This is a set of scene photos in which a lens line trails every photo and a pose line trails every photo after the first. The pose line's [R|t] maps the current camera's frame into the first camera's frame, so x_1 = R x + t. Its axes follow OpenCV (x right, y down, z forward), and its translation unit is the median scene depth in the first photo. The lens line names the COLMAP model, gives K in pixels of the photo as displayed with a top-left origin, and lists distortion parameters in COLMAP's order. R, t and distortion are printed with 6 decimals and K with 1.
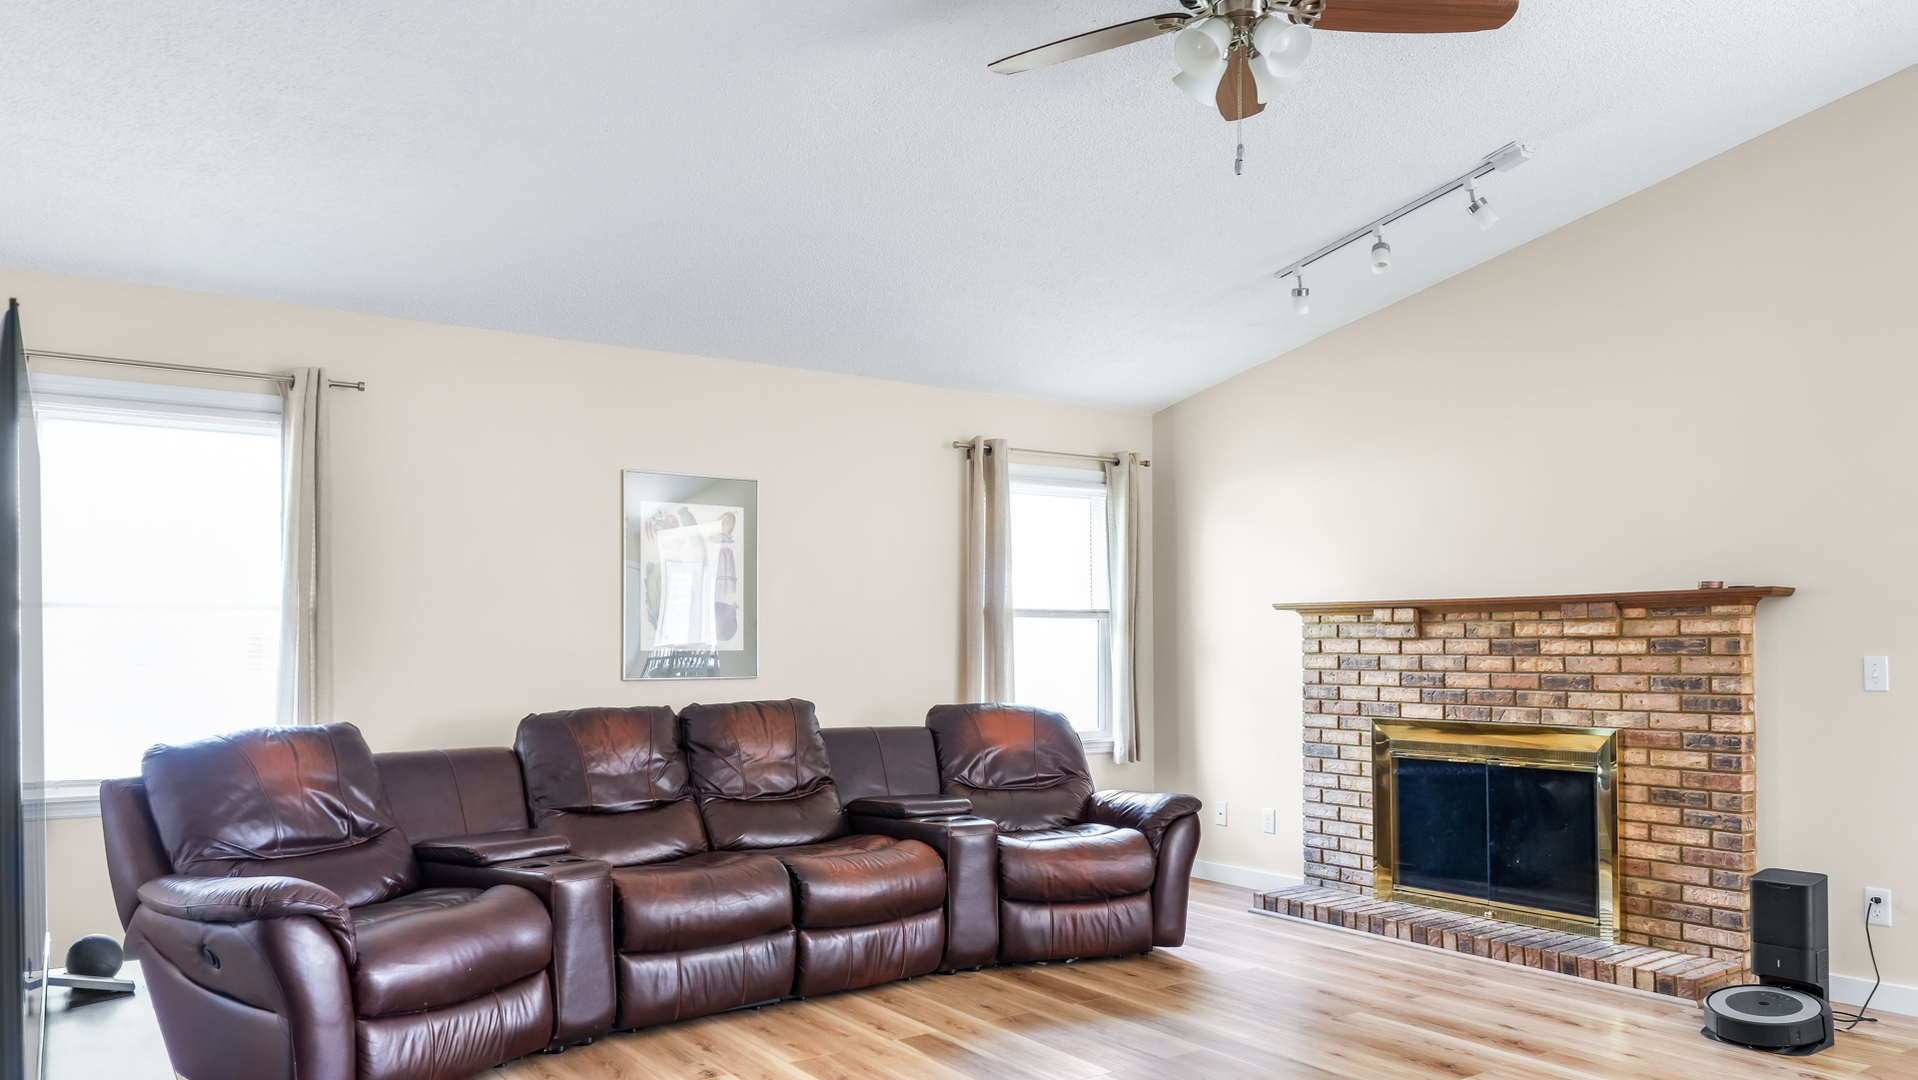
lens RADIAL K [[1375.1, 0, 958.0], [0, 1375.1, 624.4], [0, 0, 1]] dist [-0.005472, -0.002833]
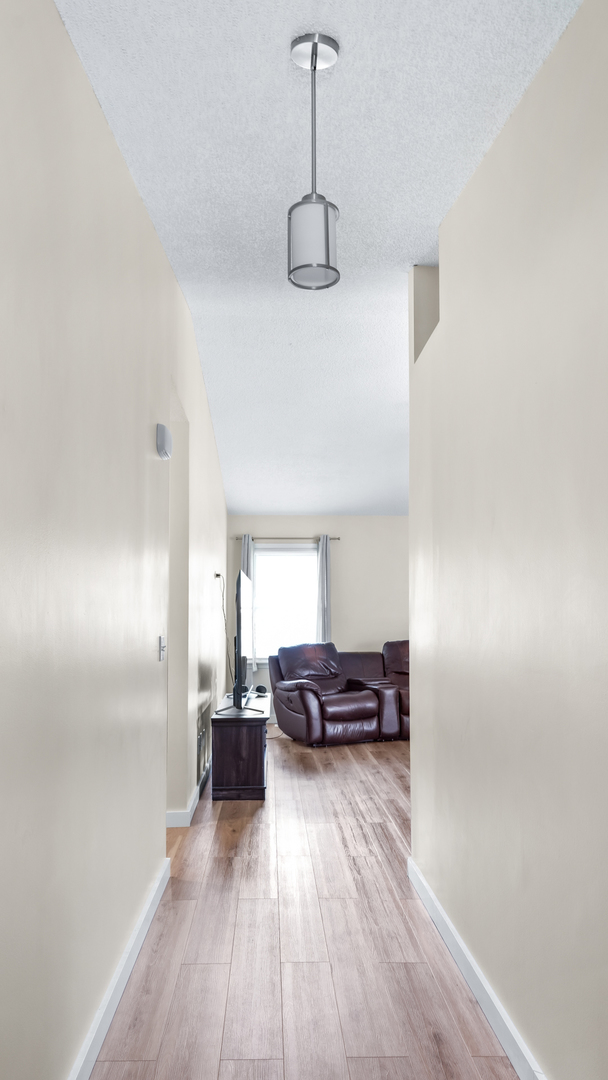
lens RADIAL K [[778.2, 0, 303.5], [0, 778.2, 570.8], [0, 0, 1]] dist [-0.002738, -0.000225]
pose [[0.852112, -0.026849, -0.522670, 0.549683], [0.005238, 0.999071, -0.042782, -0.024886], [0.523333, 0.033718, 0.851461, -0.734570]]
